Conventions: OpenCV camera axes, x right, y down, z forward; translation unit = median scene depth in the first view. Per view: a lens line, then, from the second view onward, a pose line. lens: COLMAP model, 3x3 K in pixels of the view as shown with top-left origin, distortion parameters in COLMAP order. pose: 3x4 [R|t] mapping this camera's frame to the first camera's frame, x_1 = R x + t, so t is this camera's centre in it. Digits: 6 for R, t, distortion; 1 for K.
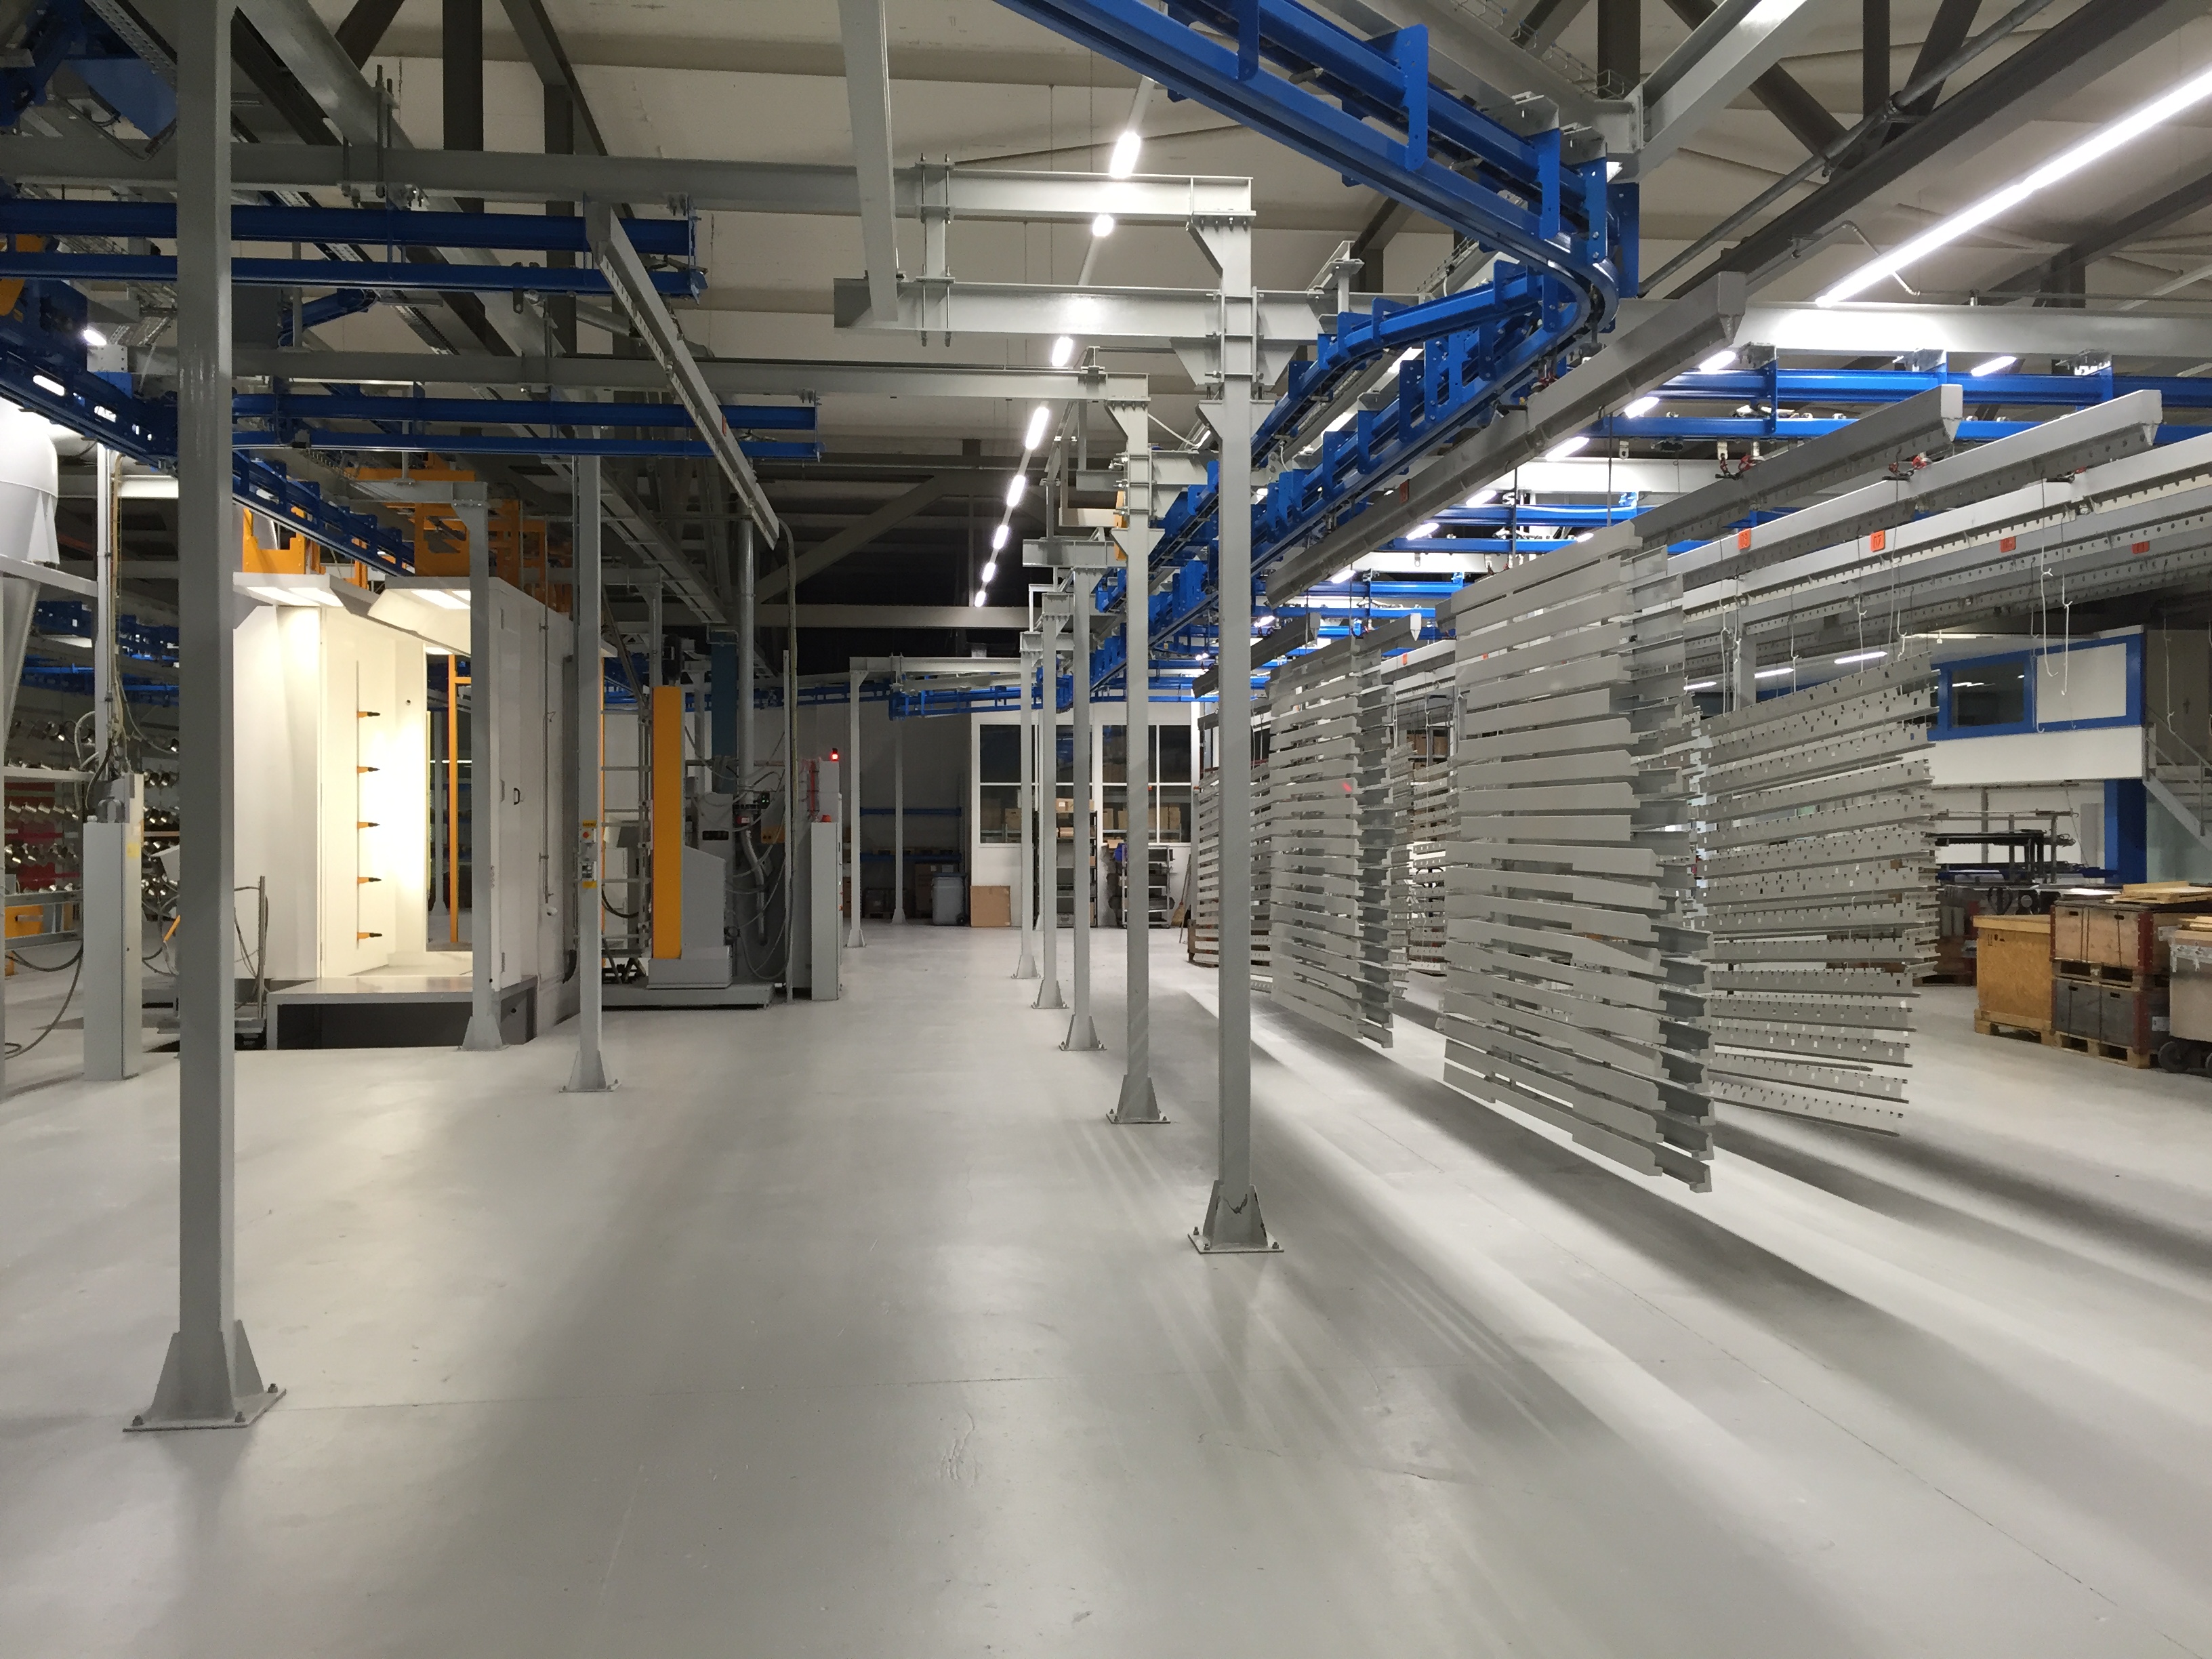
lens RADIAL K [[1900.0, 0, 1107.6], [0, 1900.0, 825.0], [0, 0, 1]] dist [0.068845, 0.004337]
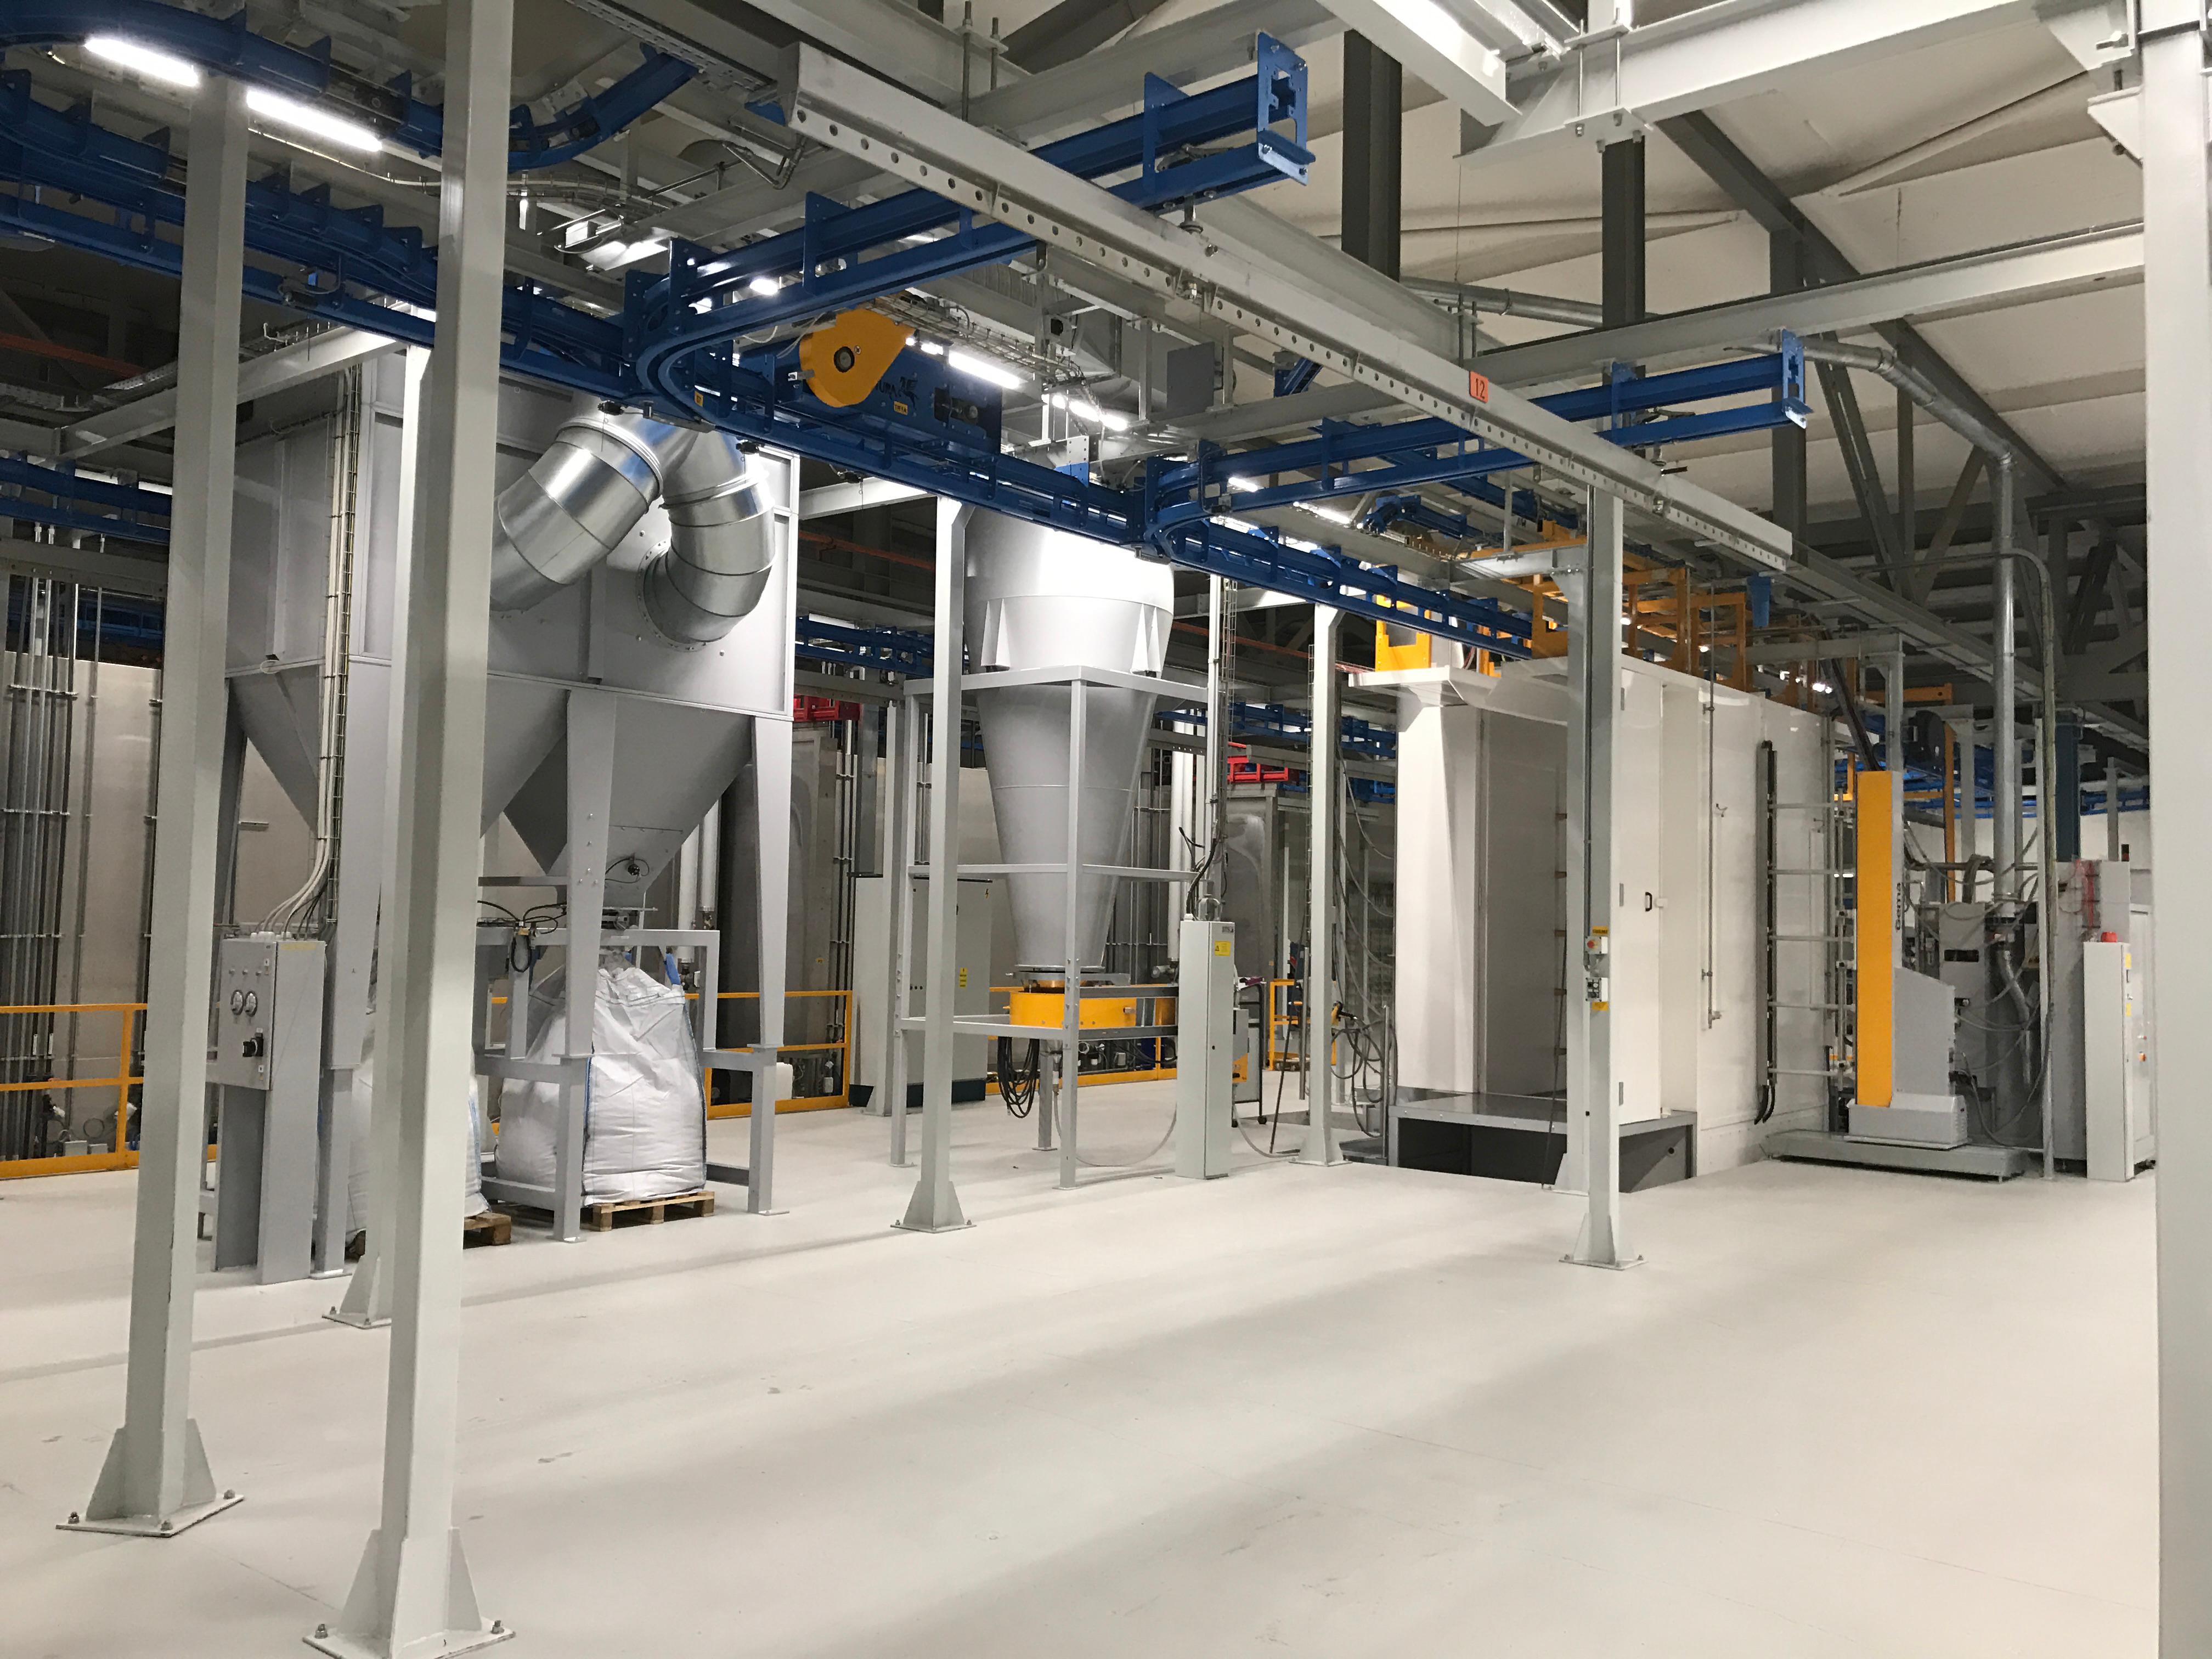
lens RADIAL K [[1823.8, 0, 1103.6], [0, 1823.8, 834.1], [0, 0, 1]] dist [0.013518, -0.007729]
pose [[0.709472, -0.019782, -0.704456, 0.086884], [-0.021856, 0.998508, -0.050051, 0.000864], [0.704395, 0.050906, 0.707981, 0.208088]]
